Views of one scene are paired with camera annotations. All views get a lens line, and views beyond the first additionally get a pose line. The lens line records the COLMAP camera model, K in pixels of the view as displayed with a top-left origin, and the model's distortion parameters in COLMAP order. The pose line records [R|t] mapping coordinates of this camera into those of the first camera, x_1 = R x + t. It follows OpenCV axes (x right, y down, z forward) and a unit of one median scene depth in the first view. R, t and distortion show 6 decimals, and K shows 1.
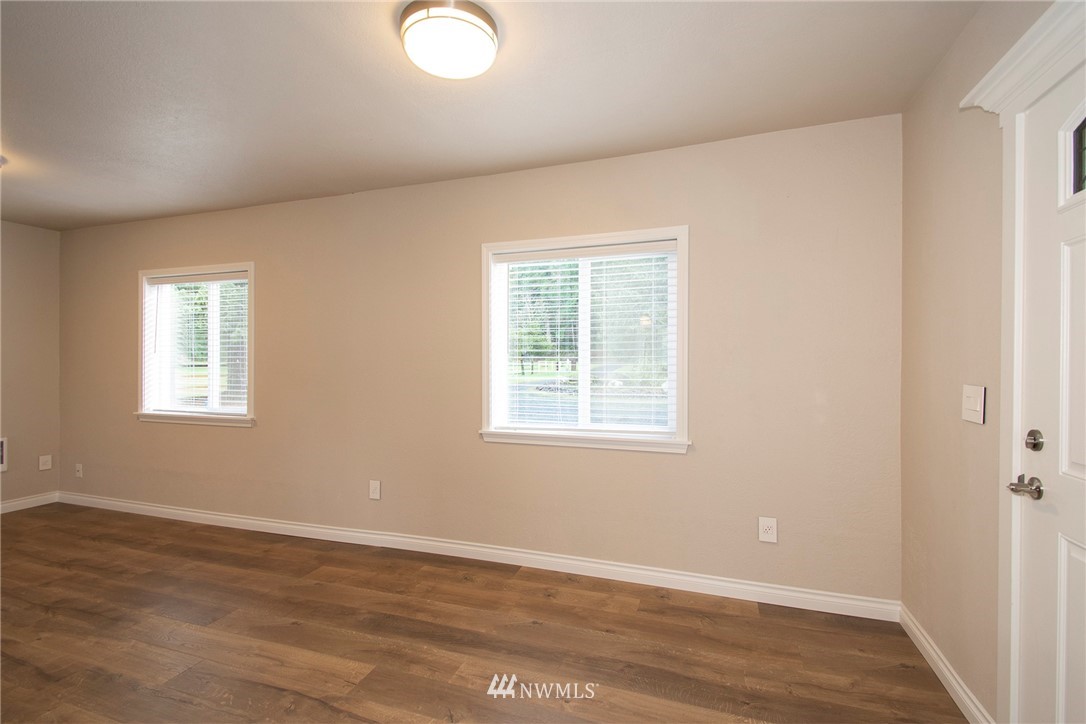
lens RADIAL K [[484.7, 0, 543.2], [0, 484.7, 367.0], [0, 0, 1]] dist [0.042180, -0.021633]
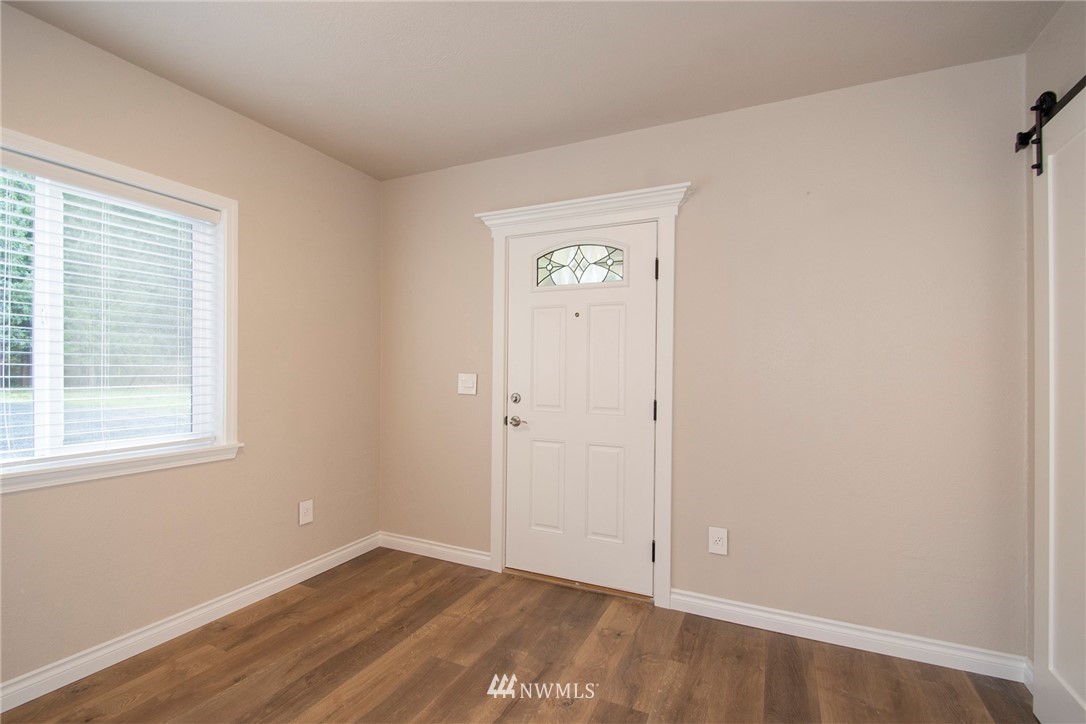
lens RADIAL K [[489.9, 0, 544.9], [0, 489.9, 371.8], [0, 0, 1]] dist [0.019882, -0.014894]
pose [[0.102321, 0.000246, 0.994751, -0.562942], [-0.001503, 0.999999, -0.000092, 0.020923], [-0.994750, -0.001486, 0.102321, 0.360780]]
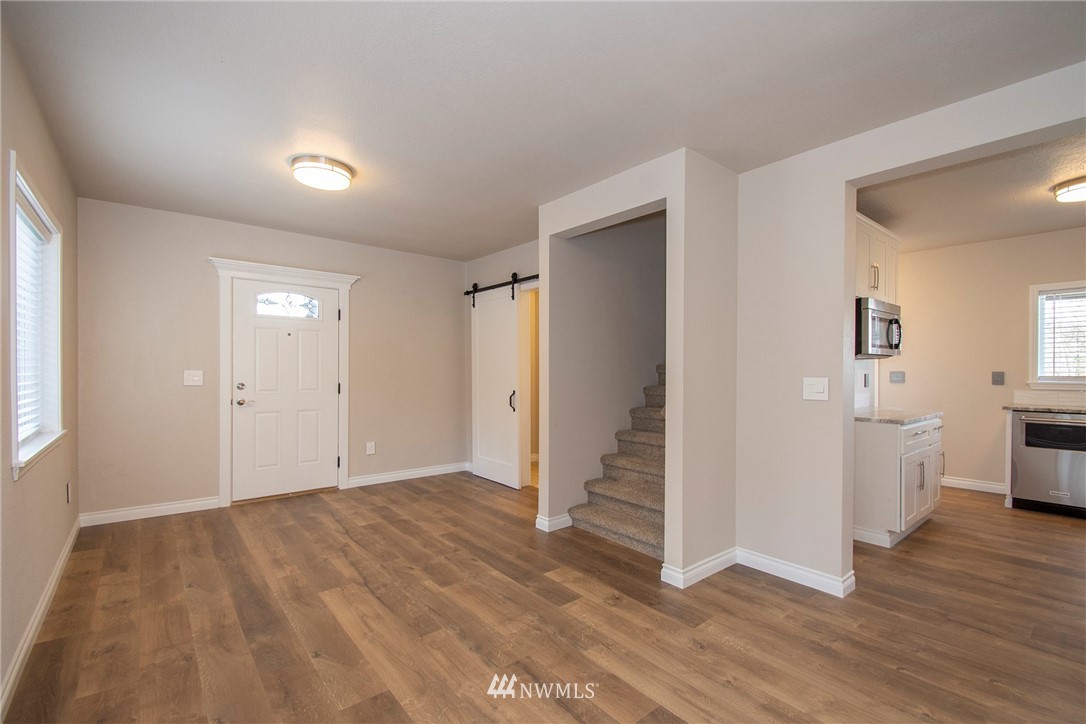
lens RADIAL K [[480.5, 0, 536.7], [0, 480.5, 373.7], [0, 0, 1]] dist [0.018988, -0.013042]
pose [[-0.848546, -0.006845, 0.529077, -1.178910], [0.000794, 0.999899, 0.014210, 0.014699], [-0.529121, 0.012478, -0.848455, 1.395042]]
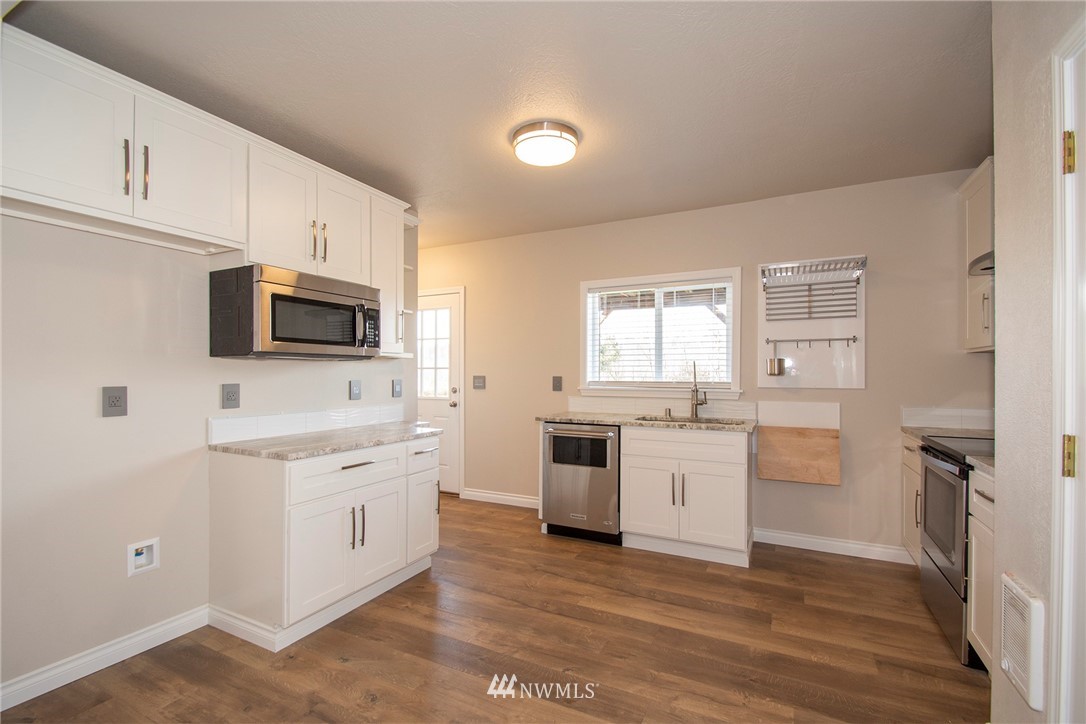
lens RADIAL K [[489.9, 0, 544.9], [0, 489.9, 371.8], [0, 0, 1]] dist [0.019882, -0.014894]
pose [[-0.990357, -0.002573, 0.138515, -1.853184], [-0.001420, 0.999964, 0.008422, 0.005958], [-0.138532, 0.008144, -0.990325, 0.604824]]
